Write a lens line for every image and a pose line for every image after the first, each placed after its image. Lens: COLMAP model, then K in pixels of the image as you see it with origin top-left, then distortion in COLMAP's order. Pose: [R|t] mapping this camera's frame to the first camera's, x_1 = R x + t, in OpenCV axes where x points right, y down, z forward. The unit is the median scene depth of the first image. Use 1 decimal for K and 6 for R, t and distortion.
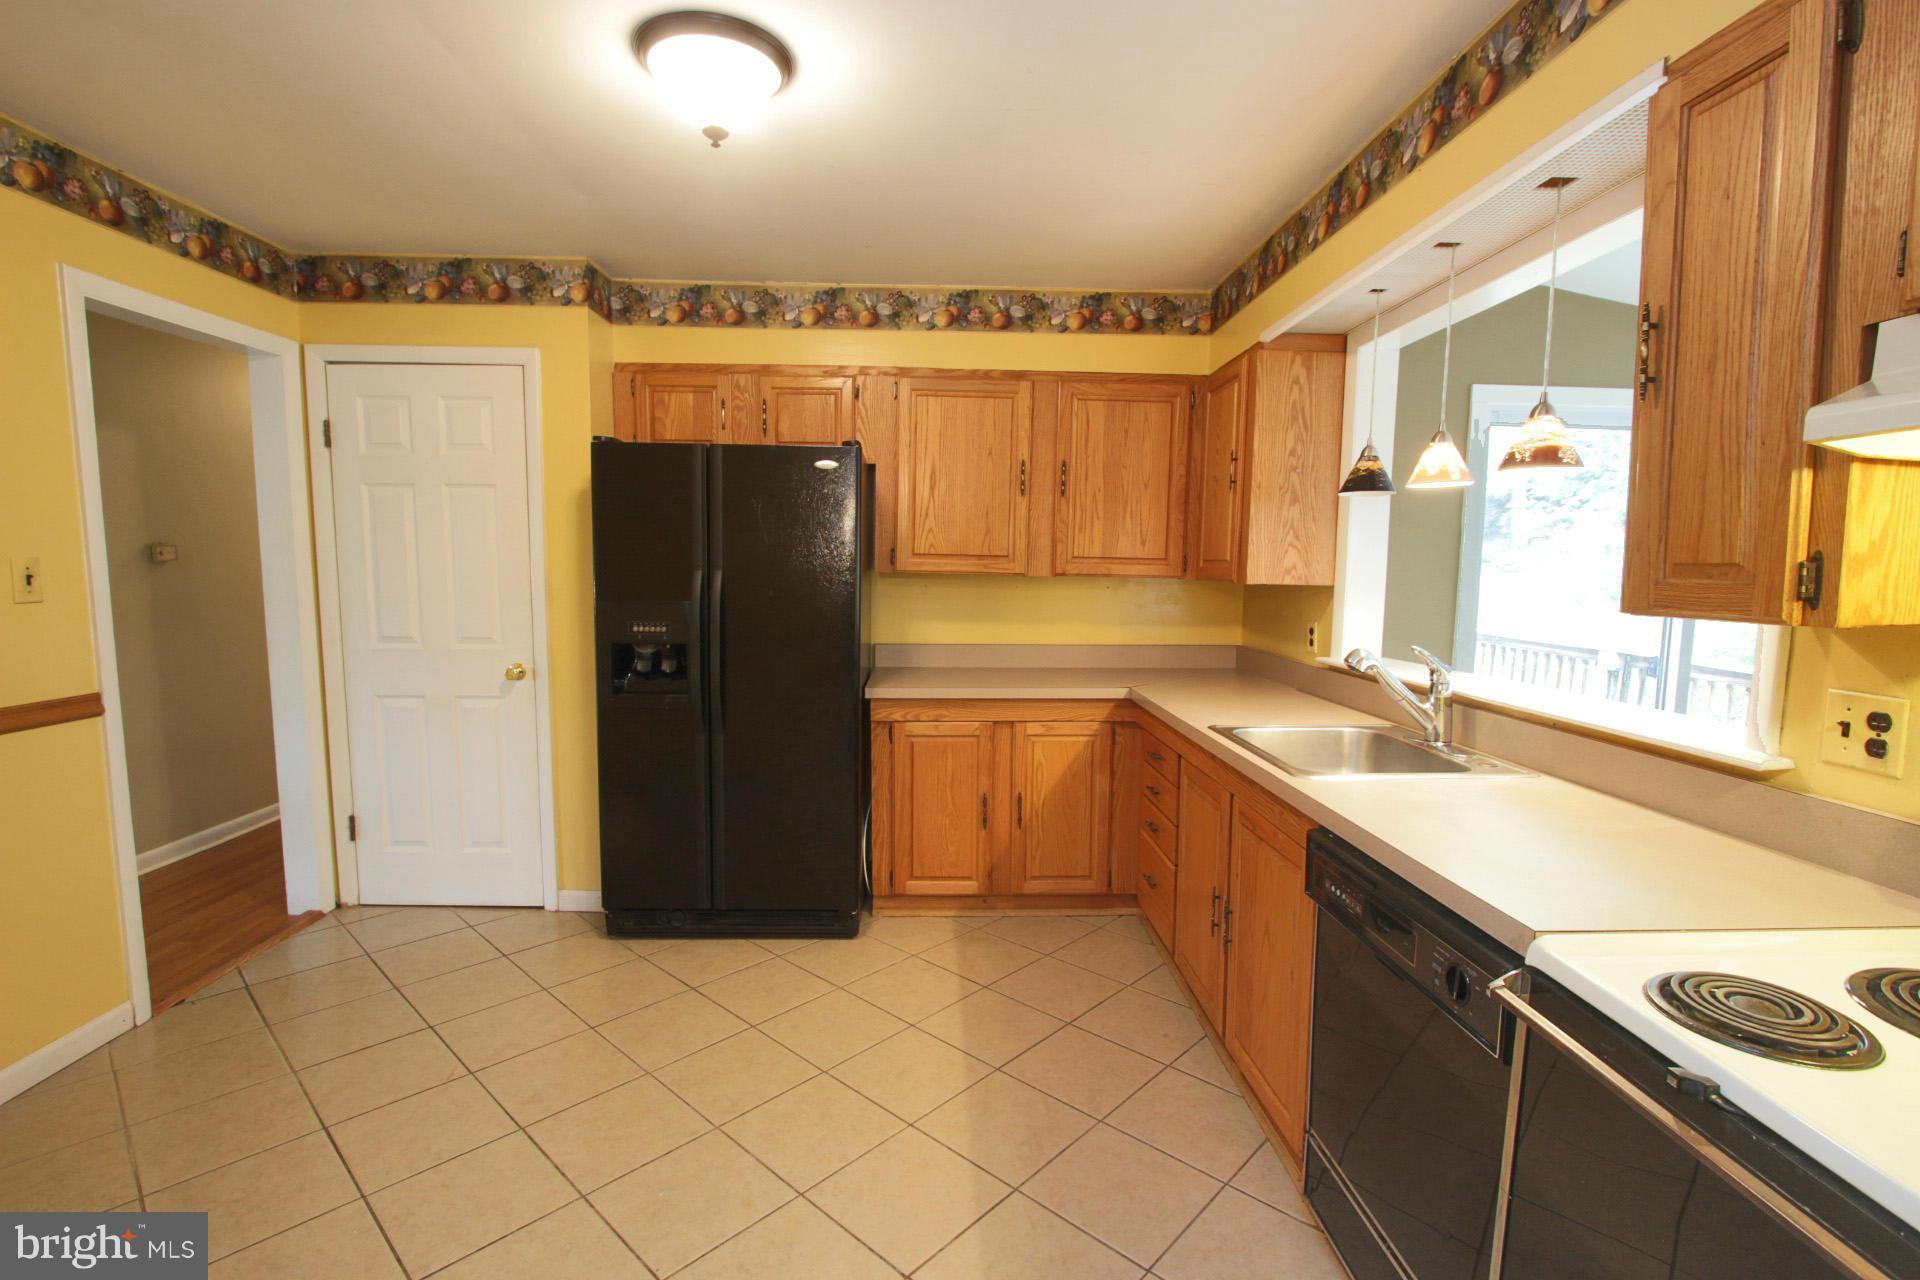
lens RADIAL K [[883.4, 0, 979.3], [0, 883.4, 642.5], [0, 0, 1]] dist [-0.017803, 0.002265]
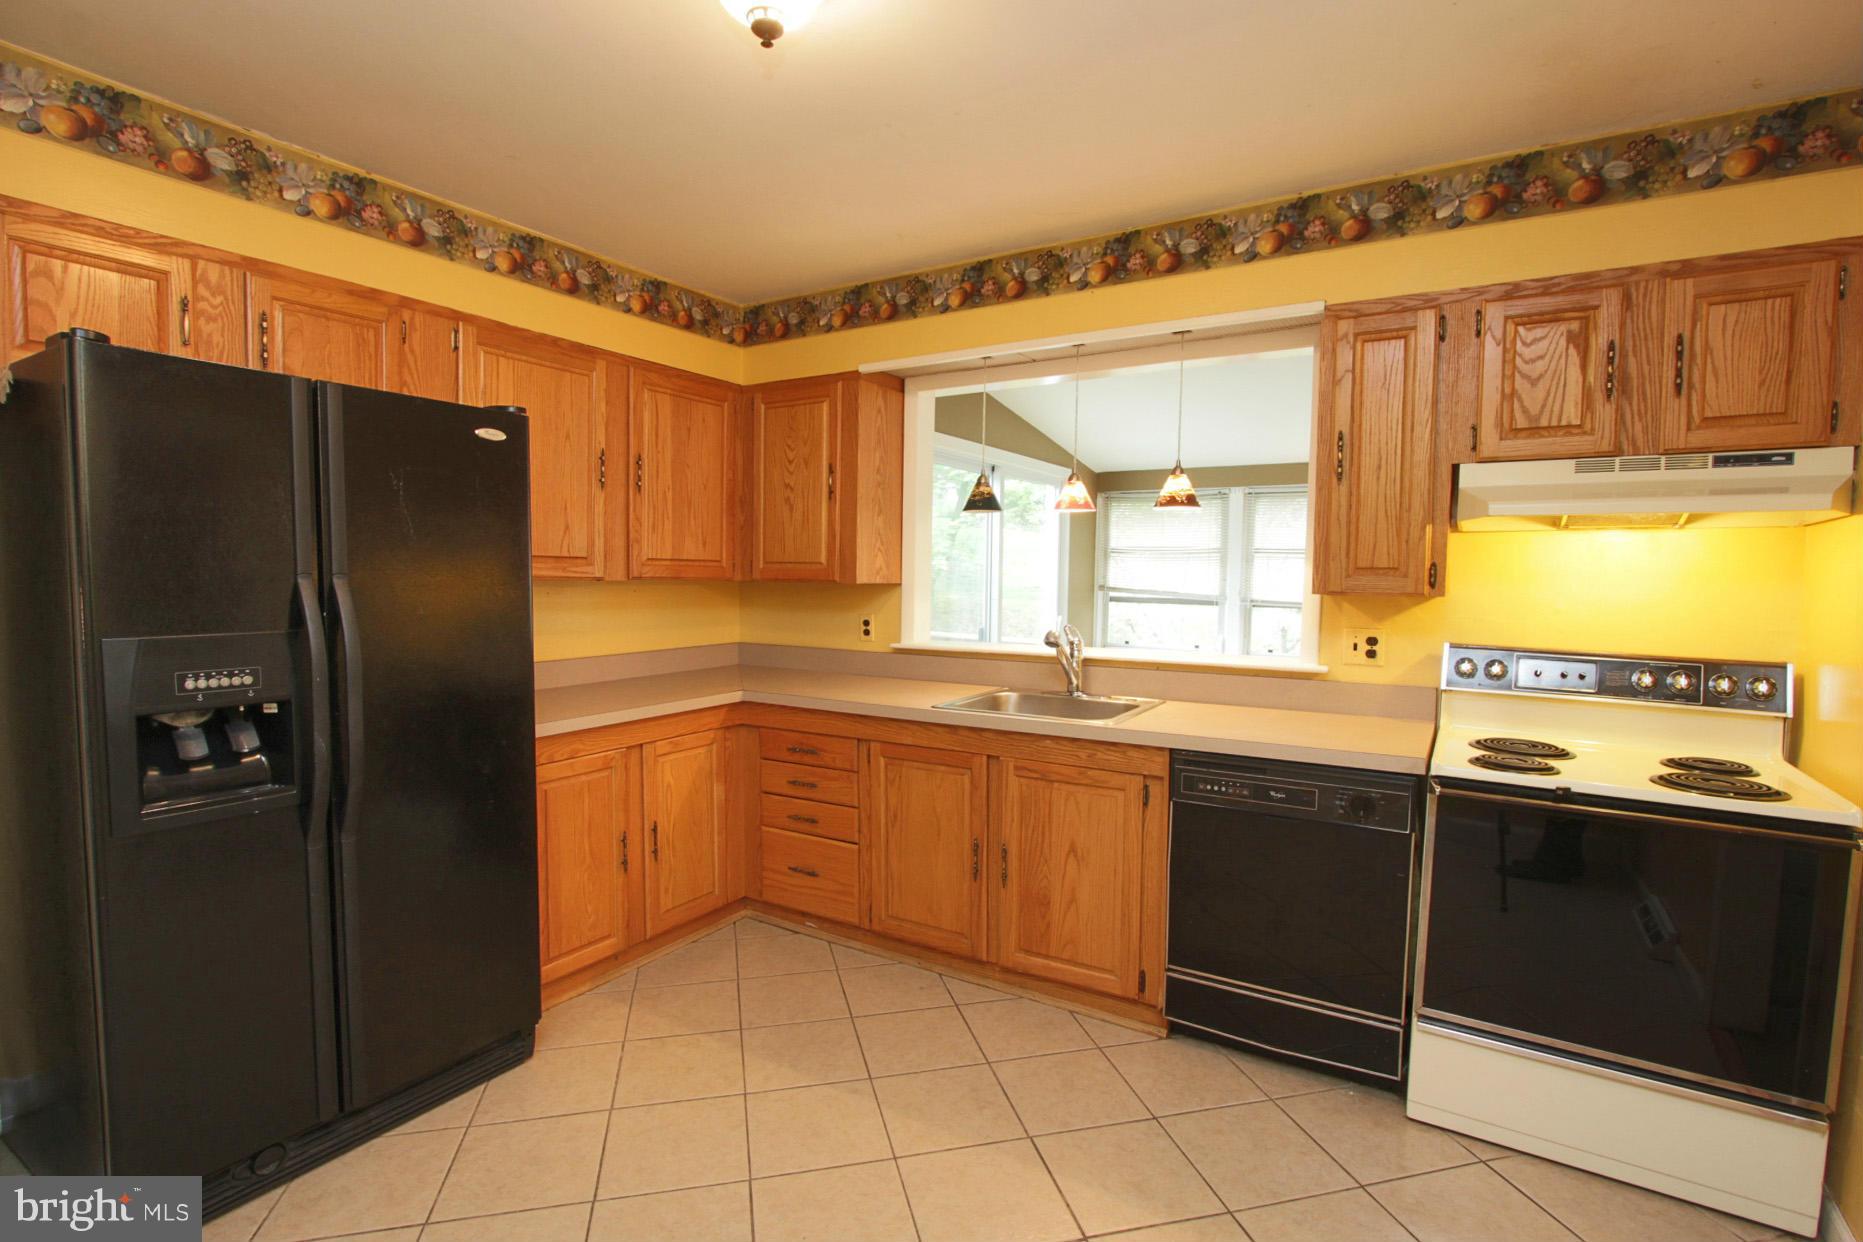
lens RADIAL K [[857.2, 0, 950.5], [0, 857.2, 624.3], [0, 0, 1]] dist [-0.017803, 0.002265]
pose [[0.567916, -0.058562, 0.821001, -0.482226], [0.072188, 0.997166, 0.021193, -0.026289], [-0.819915, 0.047231, 0.570534, 0.249243]]
